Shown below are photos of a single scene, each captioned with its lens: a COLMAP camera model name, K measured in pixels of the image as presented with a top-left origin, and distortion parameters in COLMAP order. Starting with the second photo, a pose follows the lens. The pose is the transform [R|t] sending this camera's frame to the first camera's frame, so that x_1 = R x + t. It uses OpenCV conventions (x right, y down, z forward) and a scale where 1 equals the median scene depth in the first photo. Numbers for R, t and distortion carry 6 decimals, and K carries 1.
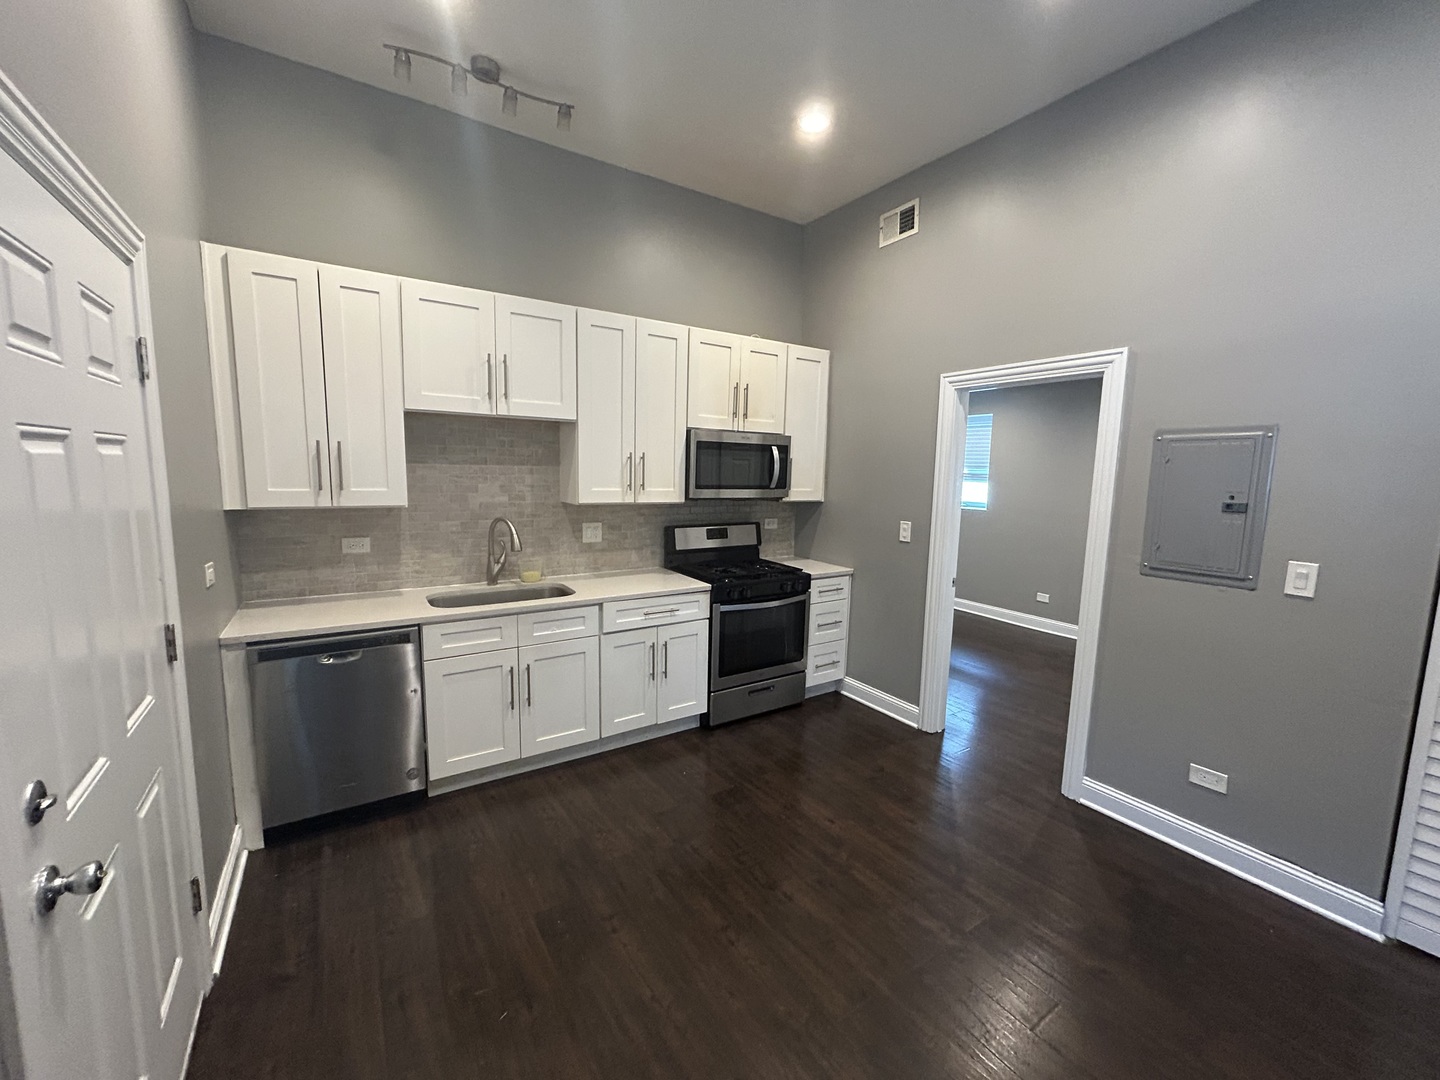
lens RADIAL K [[582.4, 0, 710.1], [0, 582.4, 538.7], [0, 0, 1]] dist [0.002656, 0.000342]
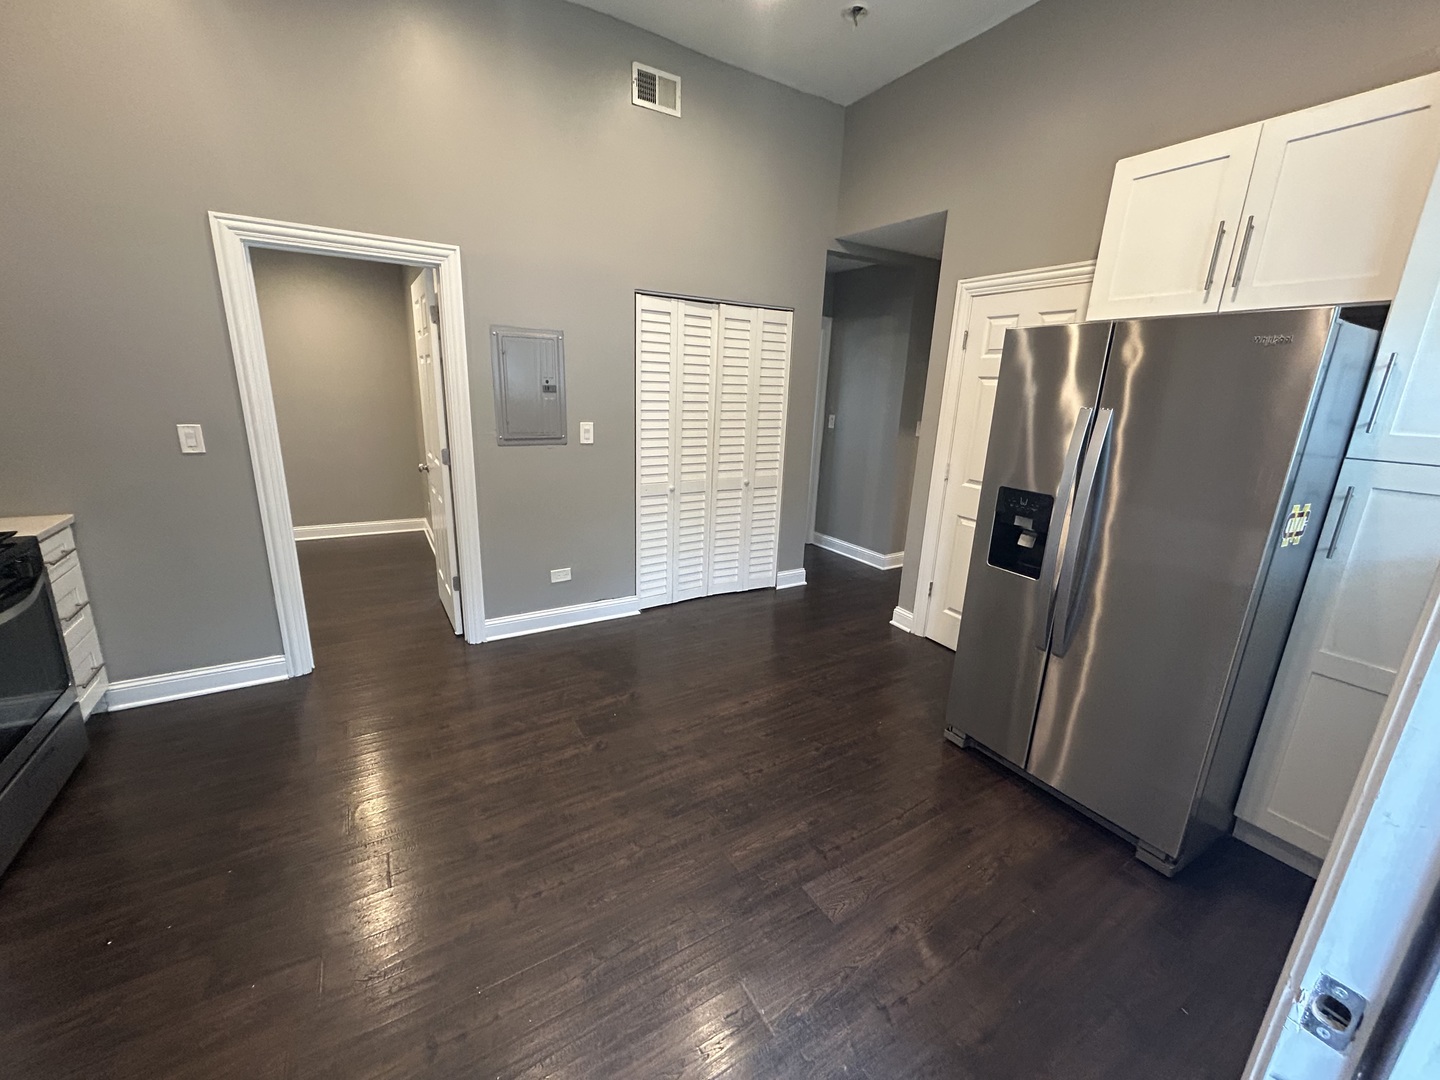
lens RADIAL K [[582.4, 0, 729.3], [0, 582.4, 538.6], [0, 0, 1]] dist [0.002656, 0.000342]
pose [[0.016355, -0.273550, 0.961719, -0.417446], [0.087073, 0.958583, 0.271178, -0.035939], [-0.996068, 0.079305, 0.039496, 0.380770]]
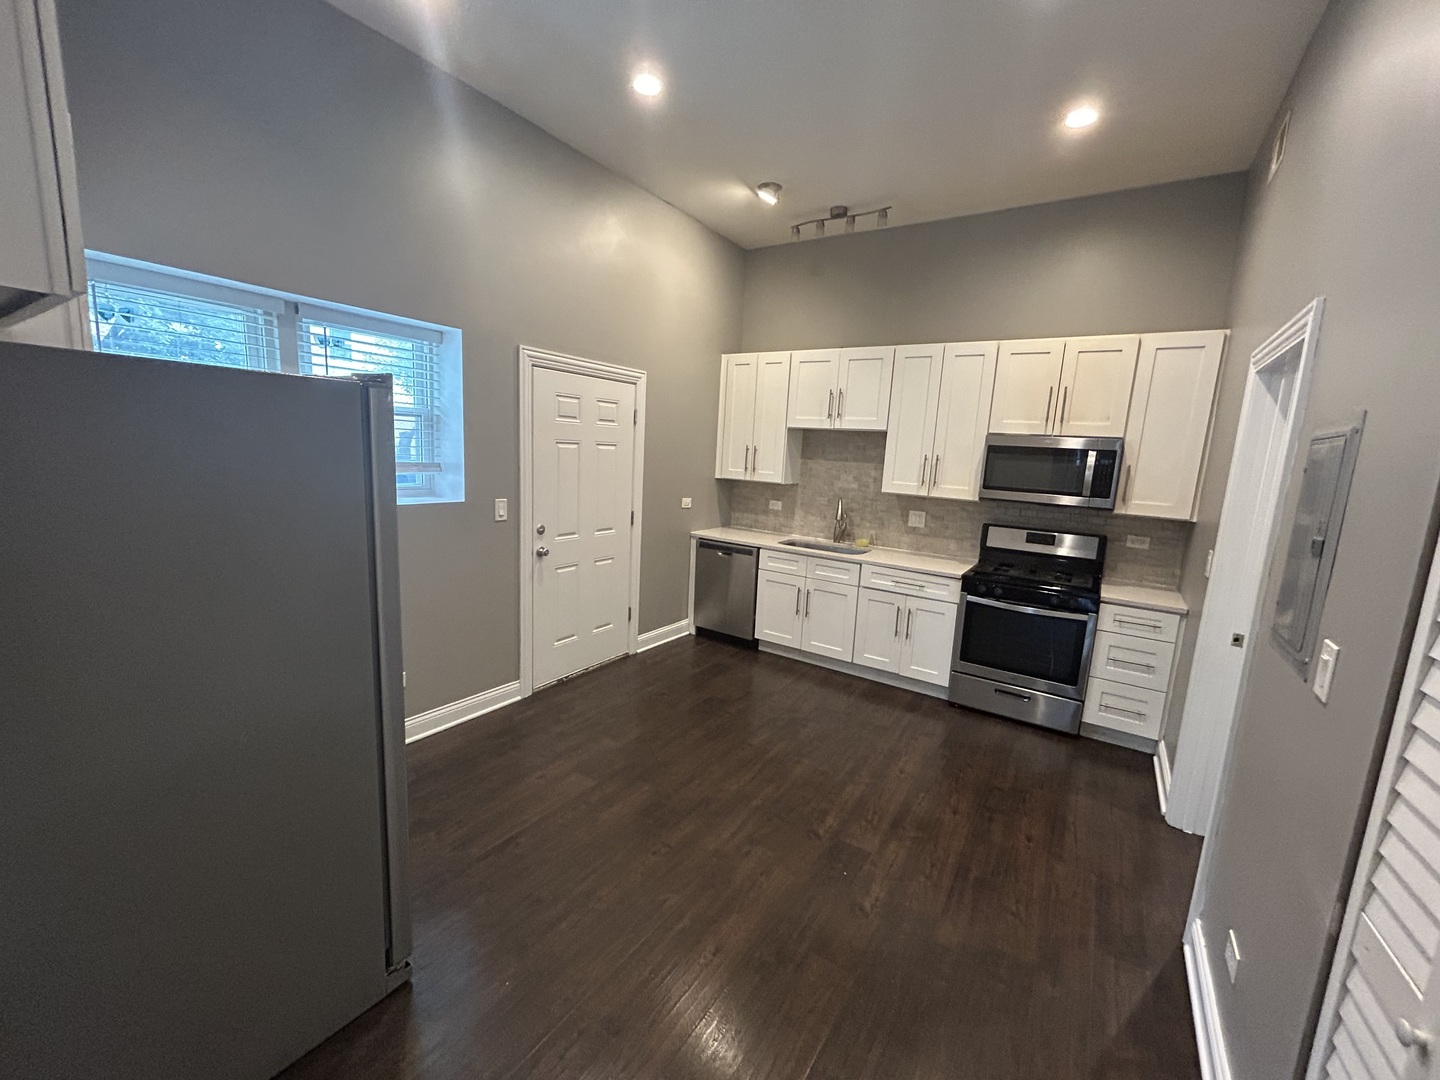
lens RADIAL K [[582.4, 0, 726.7], [0, 582.4, 539.1], [0, 0, 1]] dist [0.002656, 0.000342]
pose [[0.407611, 0.143591, -0.901795, 0.863299], [-0.154413, 0.984176, 0.086914, -0.015430], [0.900005, 0.103822, 0.423334, 0.123183]]
